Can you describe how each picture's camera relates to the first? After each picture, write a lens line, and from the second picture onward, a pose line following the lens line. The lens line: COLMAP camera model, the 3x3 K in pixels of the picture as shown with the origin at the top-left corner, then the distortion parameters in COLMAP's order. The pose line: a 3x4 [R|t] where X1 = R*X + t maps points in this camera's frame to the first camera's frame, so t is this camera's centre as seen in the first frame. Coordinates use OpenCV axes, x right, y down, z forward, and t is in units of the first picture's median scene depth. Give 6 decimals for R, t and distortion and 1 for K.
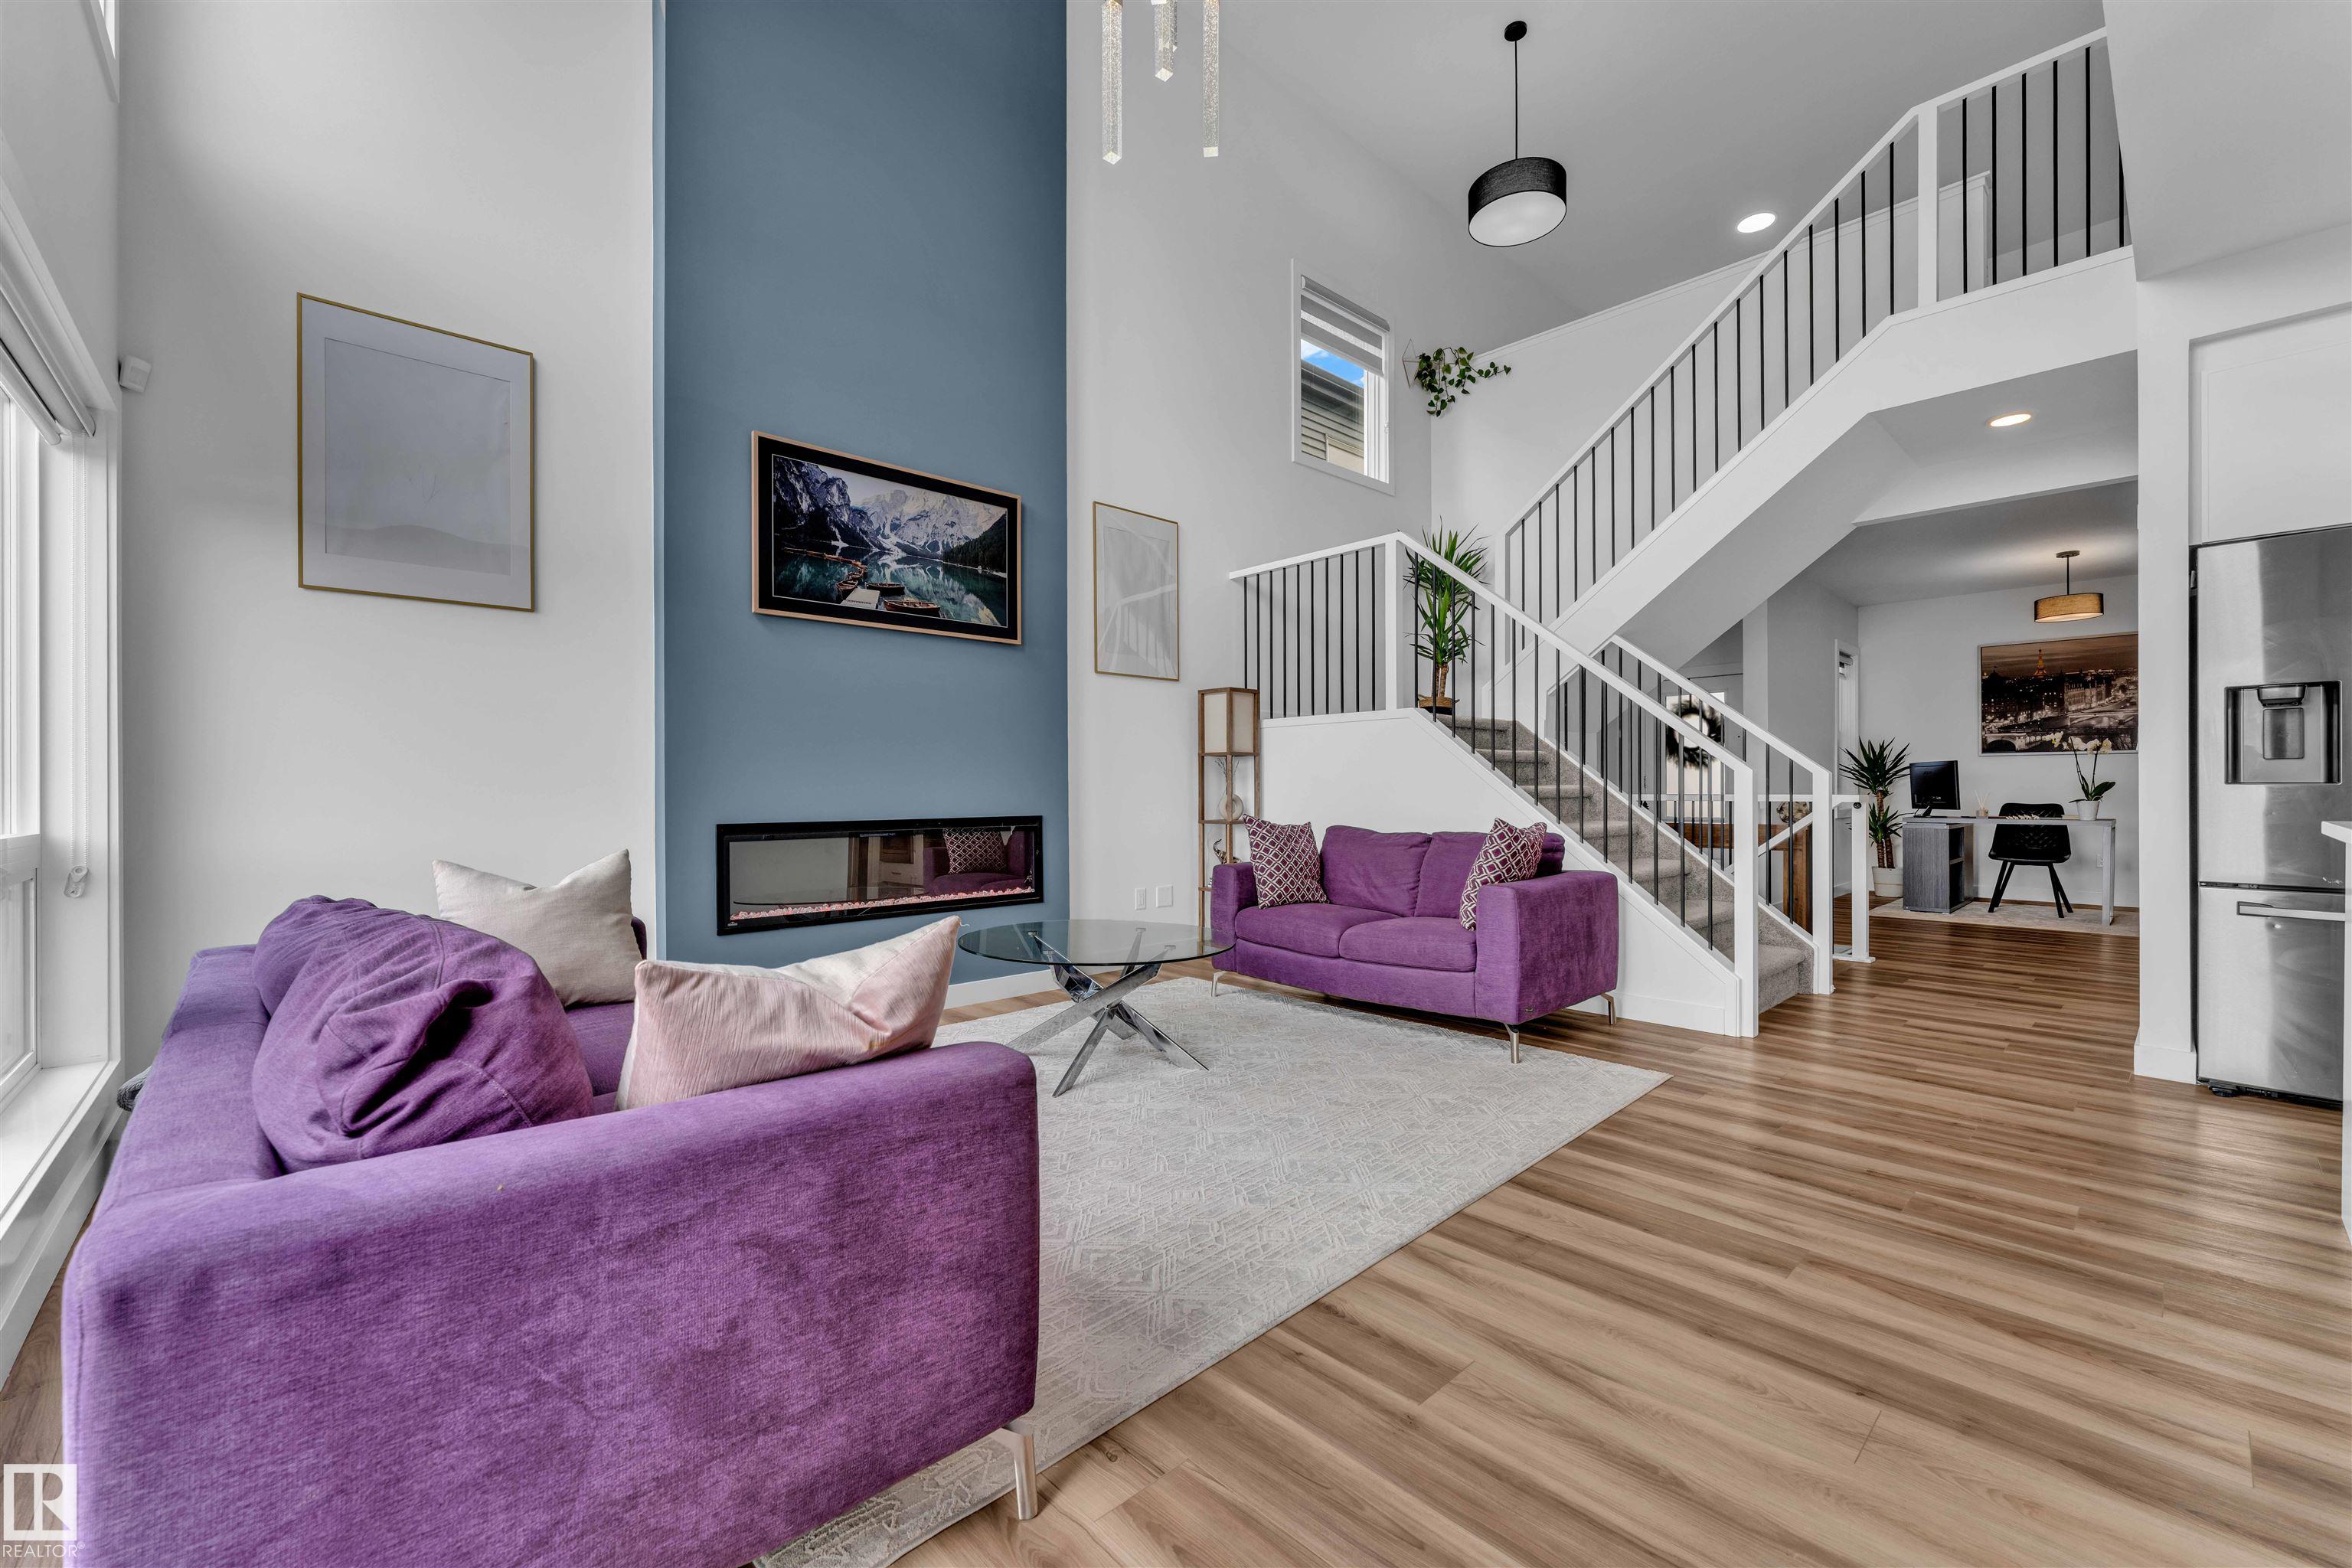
lens RADIAL K [[944.1, 0, 1174.8], [0, 944.1, 792.4], [0, 0, 1]] dist [0.001454, -0.000333]
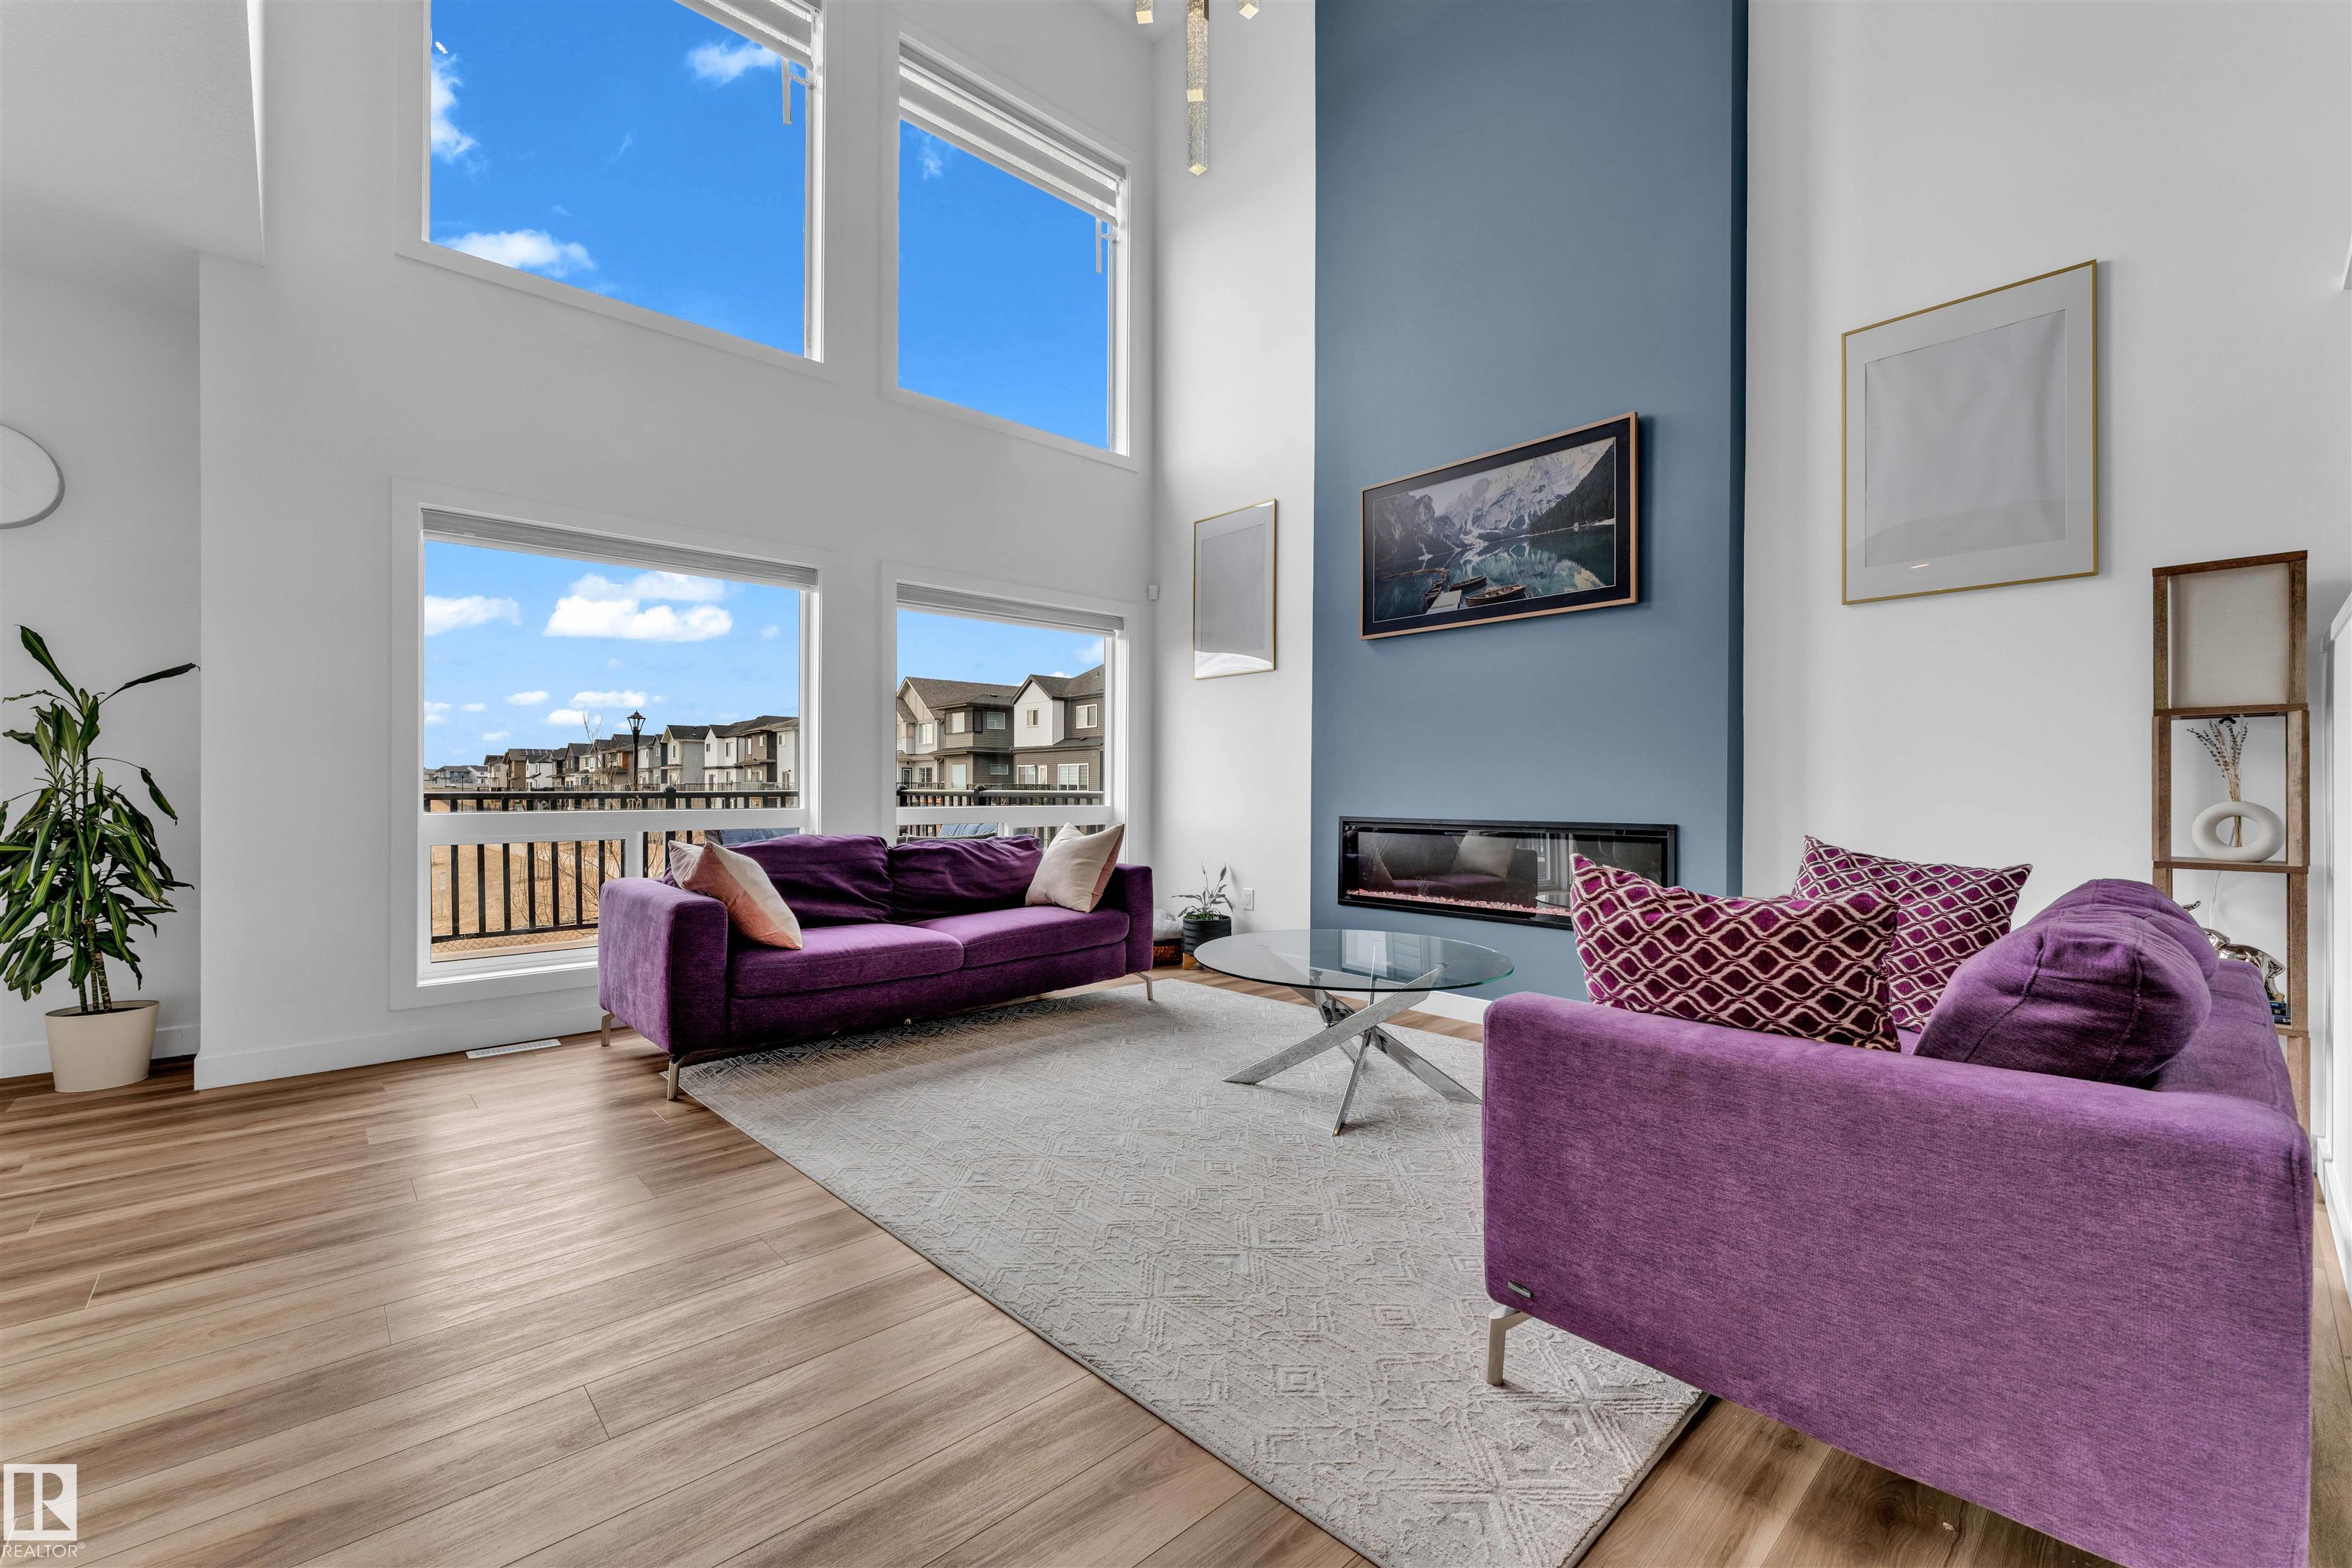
lens RADIAL K [[942.2, 0, 1176.0], [0, 942.2, 784.0], [0, 0, 1]] dist [0.002876, 0.000206]
pose [[0.010277, -0.002800, -0.999943, 0.628255], [-0.006579, 0.999974, -0.002867, -0.002938], [0.999926, 0.006608, 0.010258, 0.637852]]
